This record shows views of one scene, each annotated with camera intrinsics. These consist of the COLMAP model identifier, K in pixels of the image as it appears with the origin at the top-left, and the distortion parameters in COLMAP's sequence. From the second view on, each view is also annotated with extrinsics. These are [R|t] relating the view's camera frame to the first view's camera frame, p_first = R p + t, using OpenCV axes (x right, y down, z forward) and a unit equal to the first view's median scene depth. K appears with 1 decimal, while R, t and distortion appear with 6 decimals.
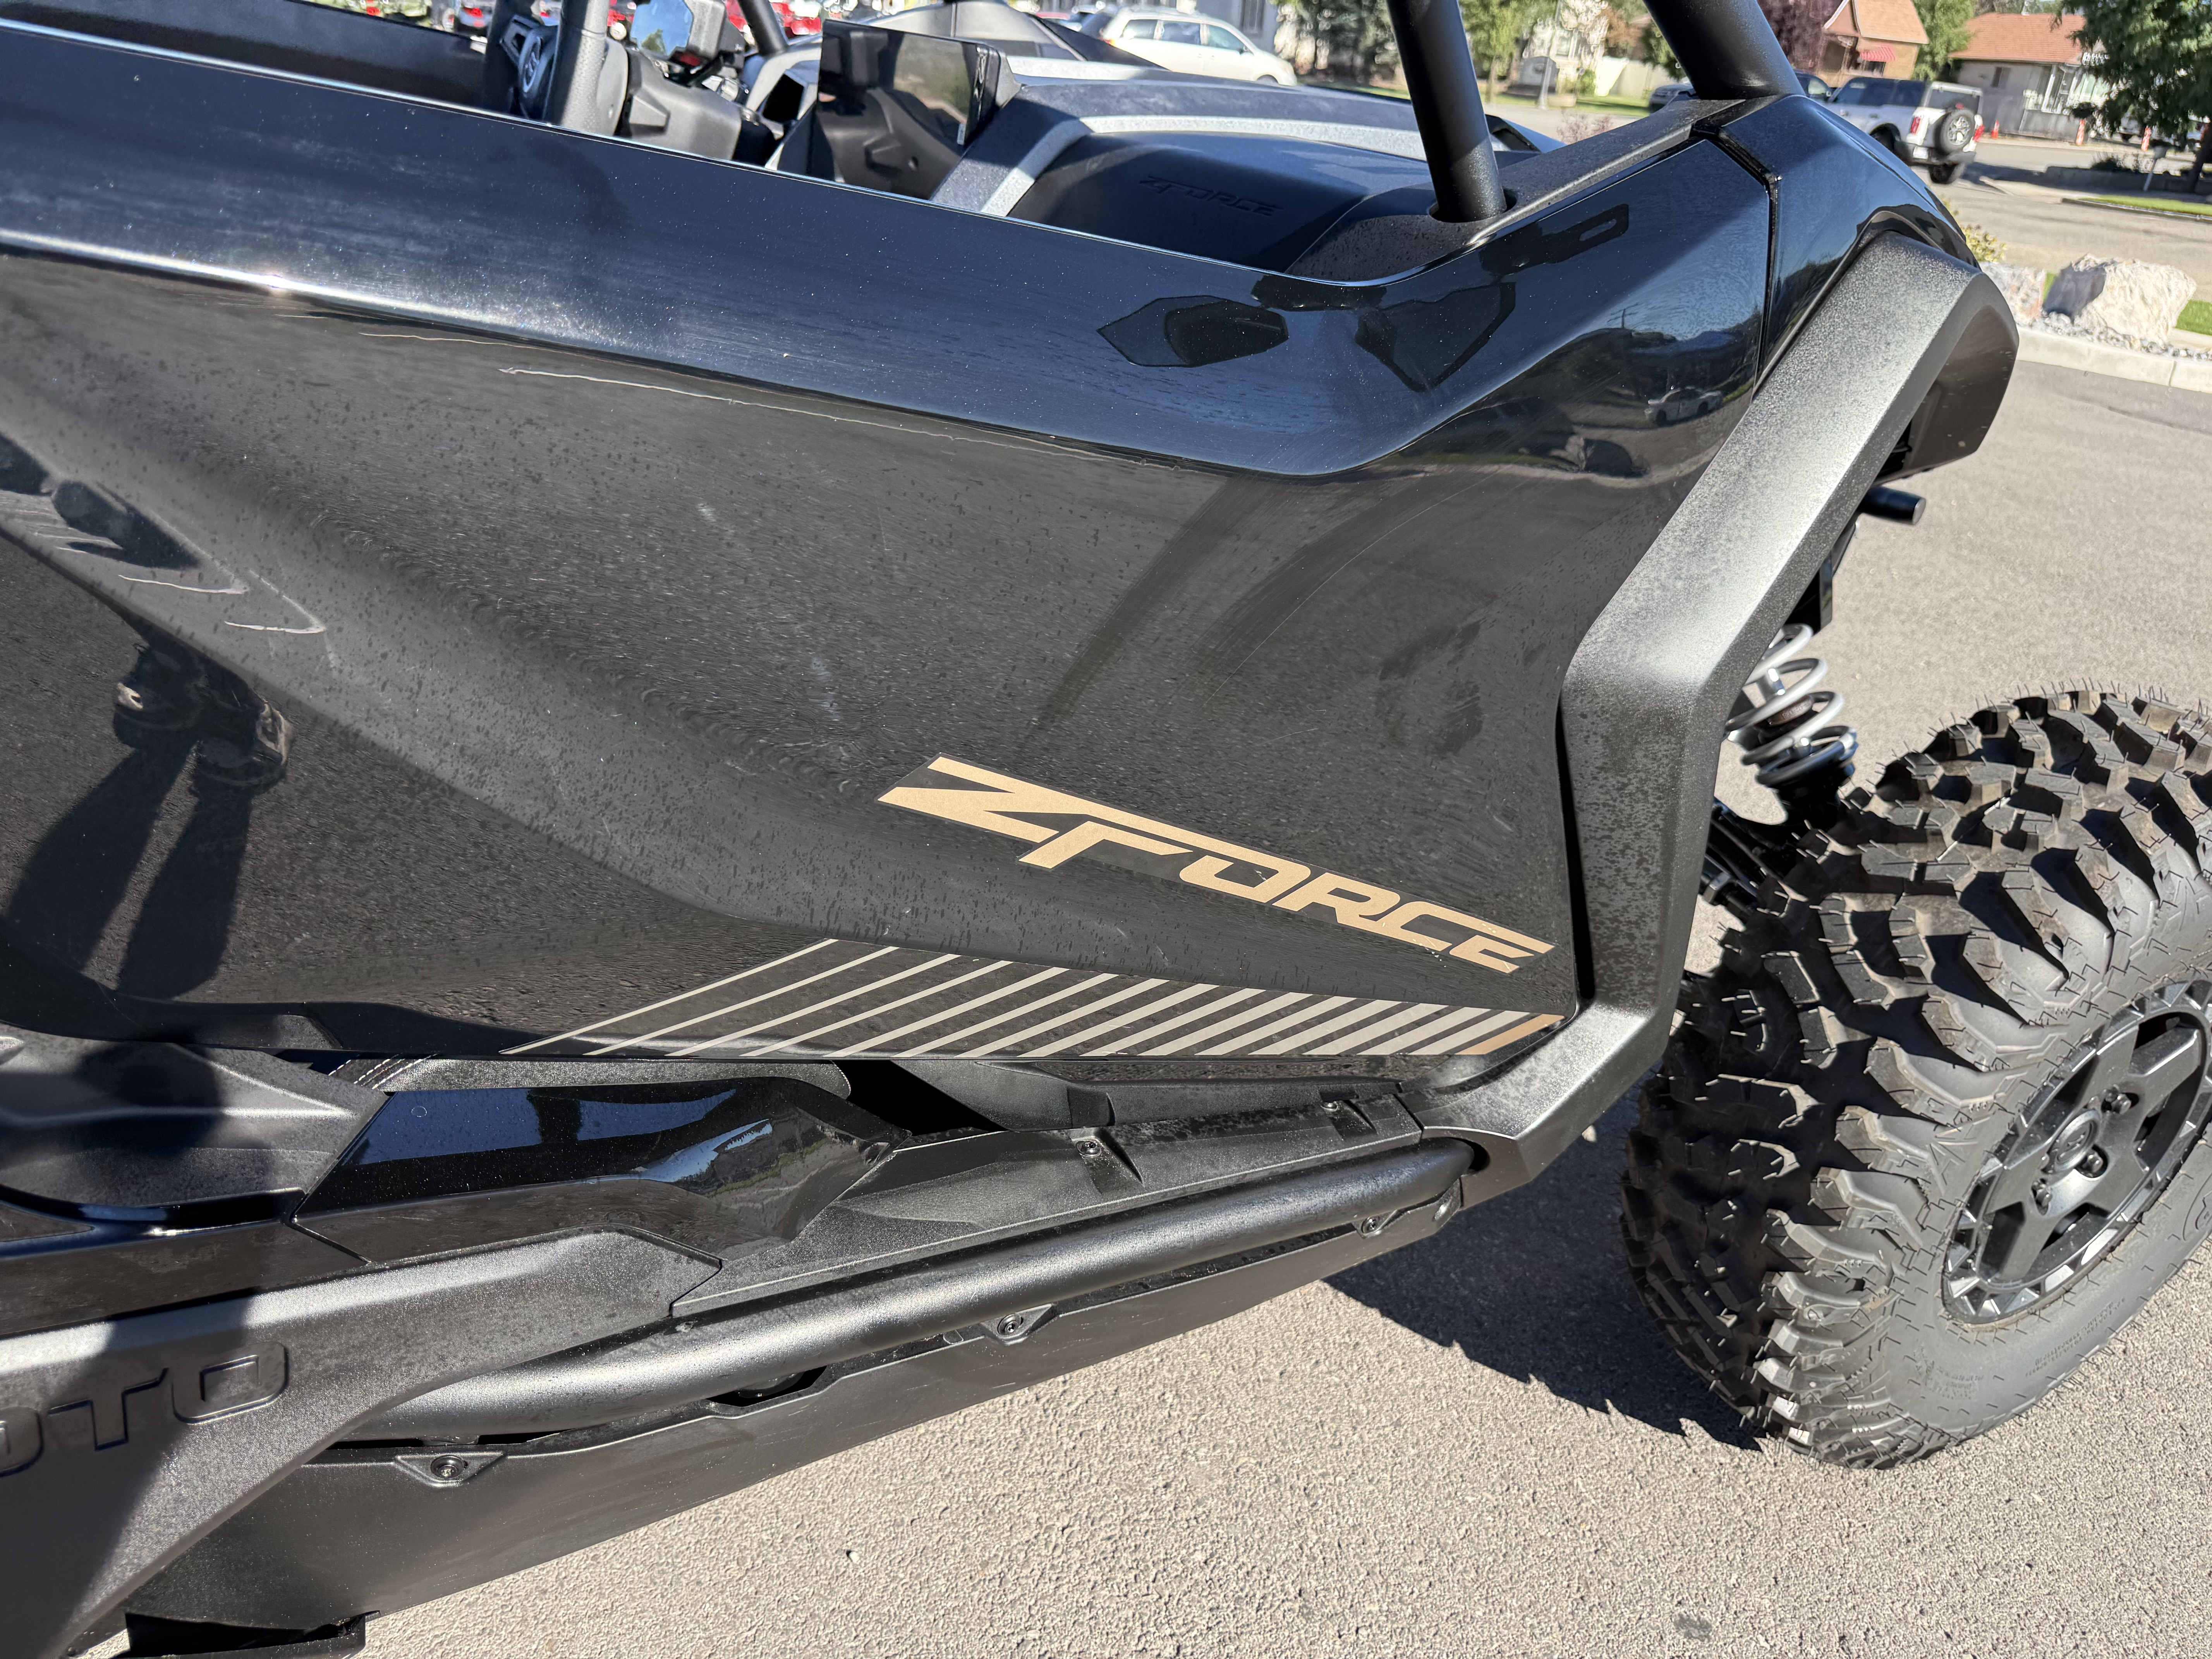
lens RADIAL K [[1571.5, 0, 1111.7], [0, 1571.5, 834.2], [0, 0, 1]] dist [0.014948, -0.028892]
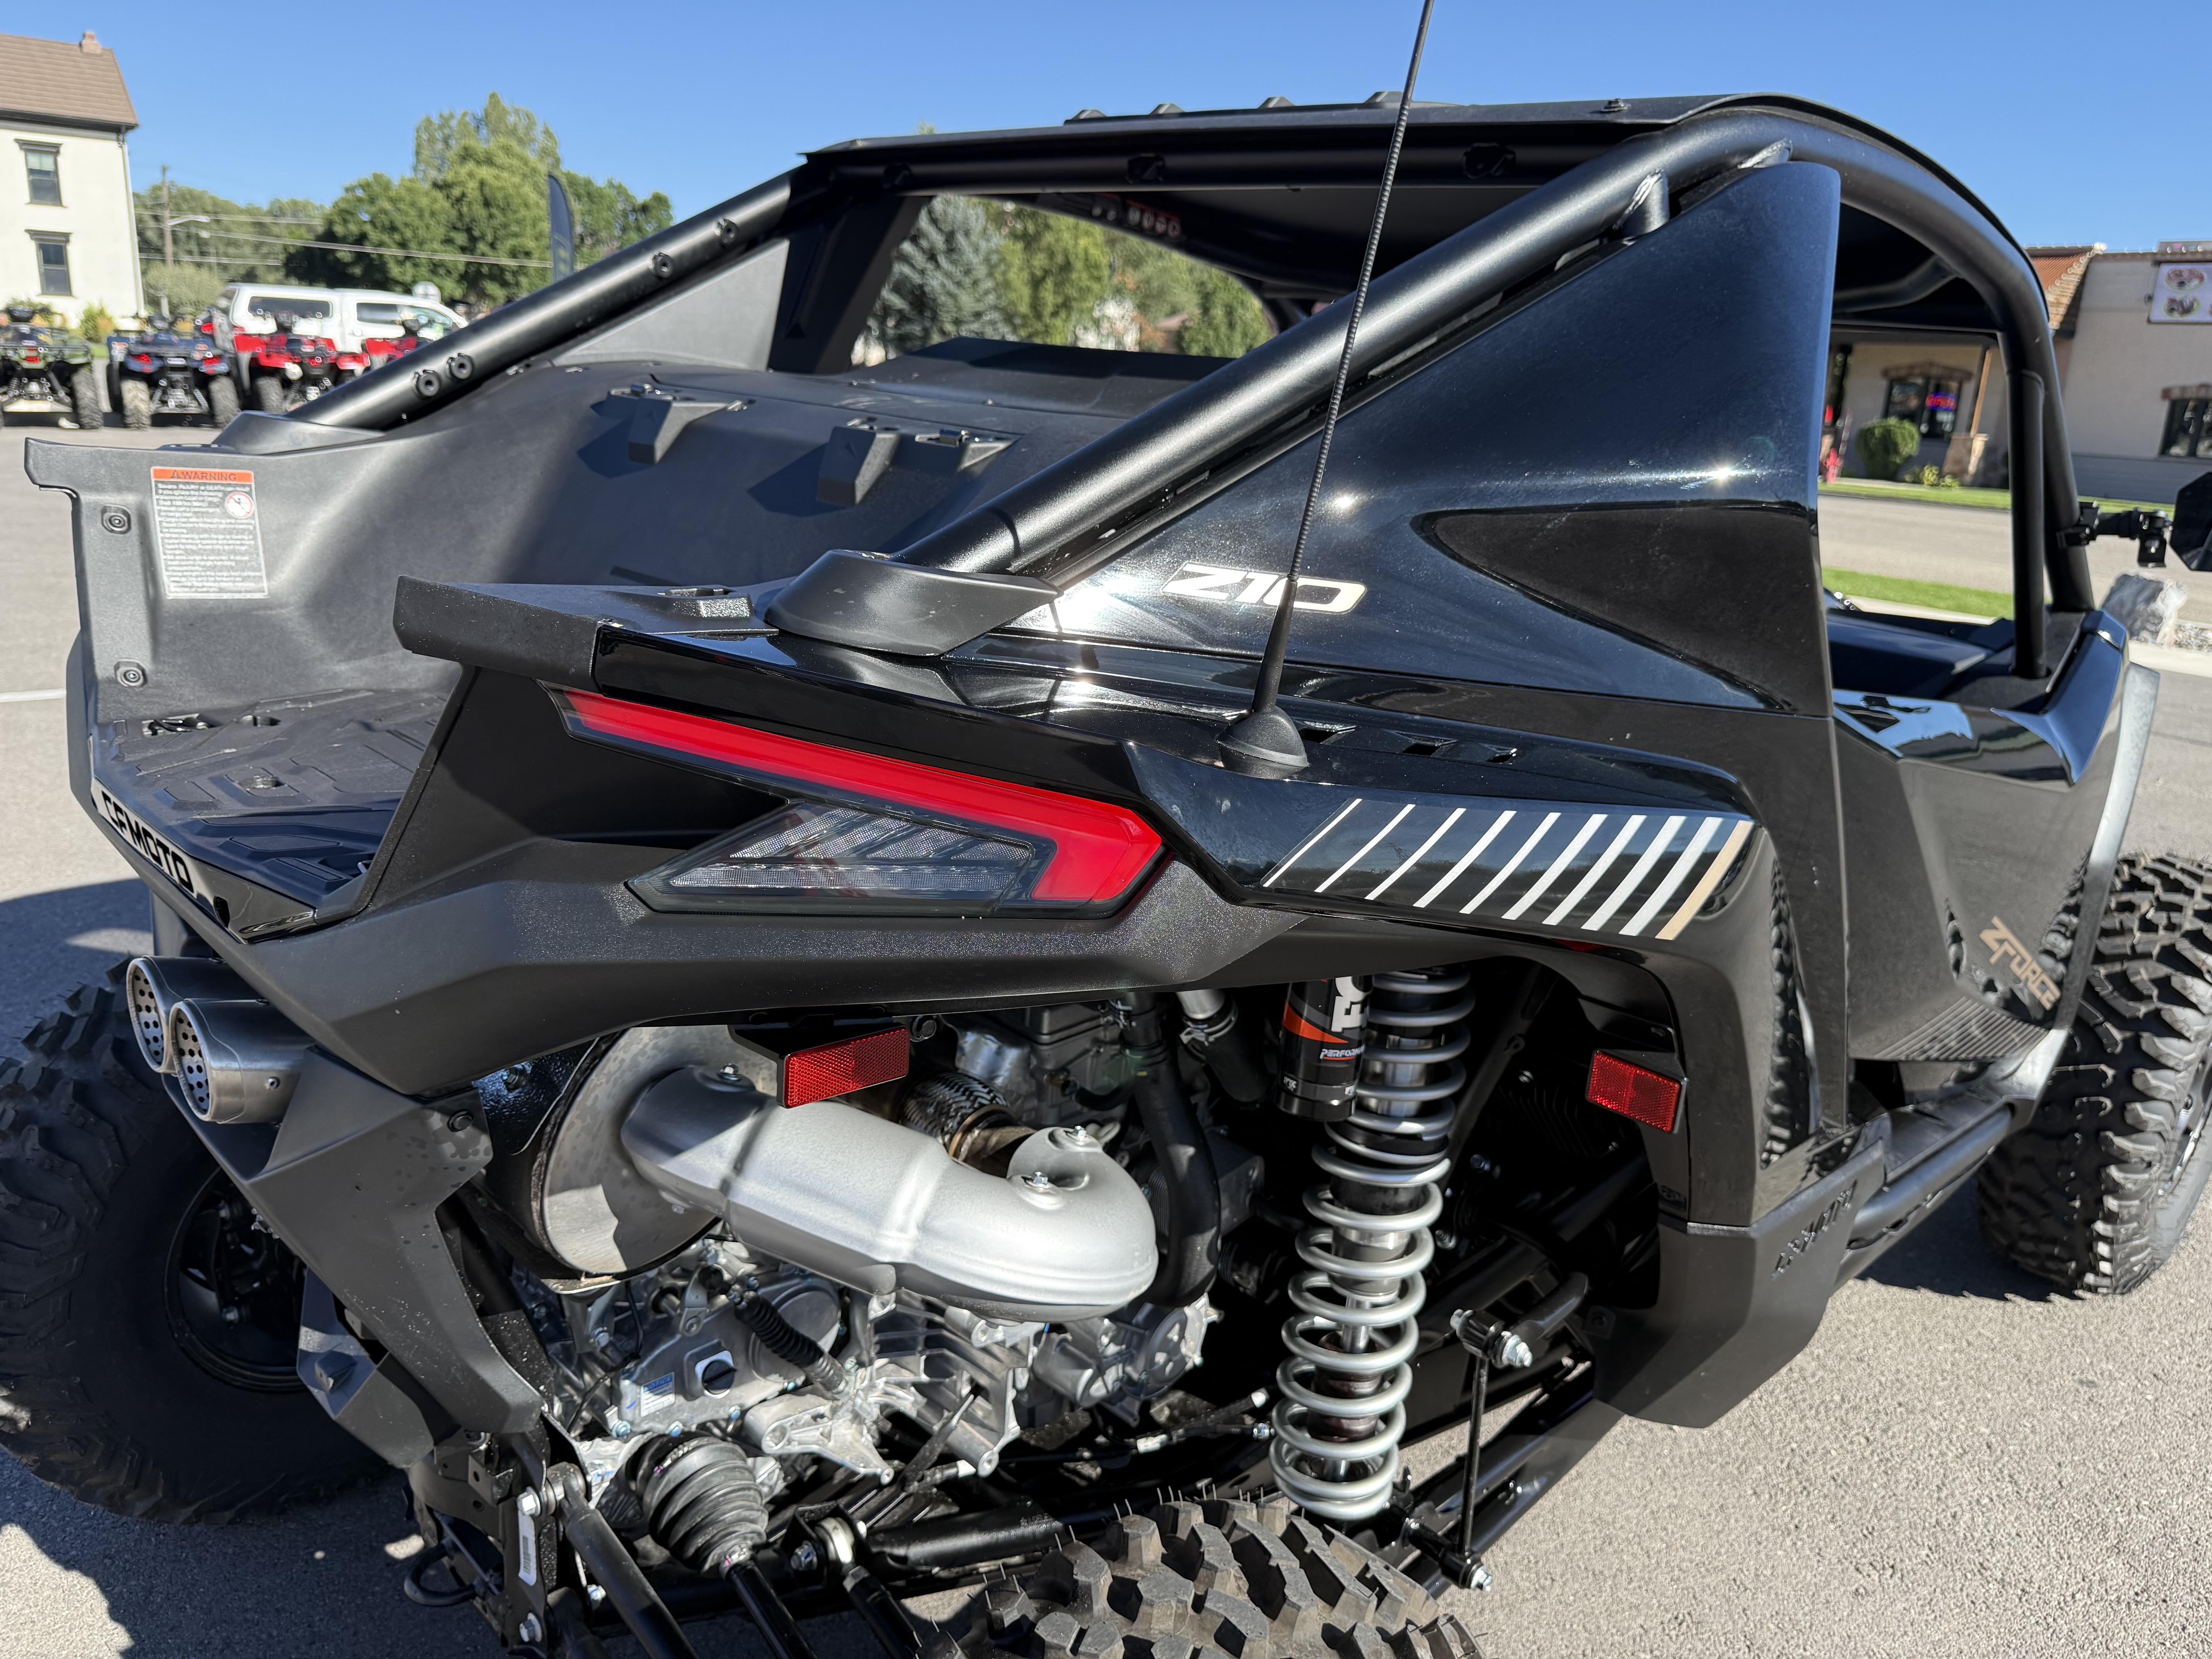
lens RADIAL K [[1571.5, 0, 1105.3], [0, 1571.5, 840.4], [0, 0, 1]] dist [0.014948, -0.028892]
pose [[0.964472, -0.096476, 0.245940, -1.045354], [0.134127, 0.980849, -0.141228, -0.003260], [-0.227605, 0.169197, 0.958941, -0.547888]]
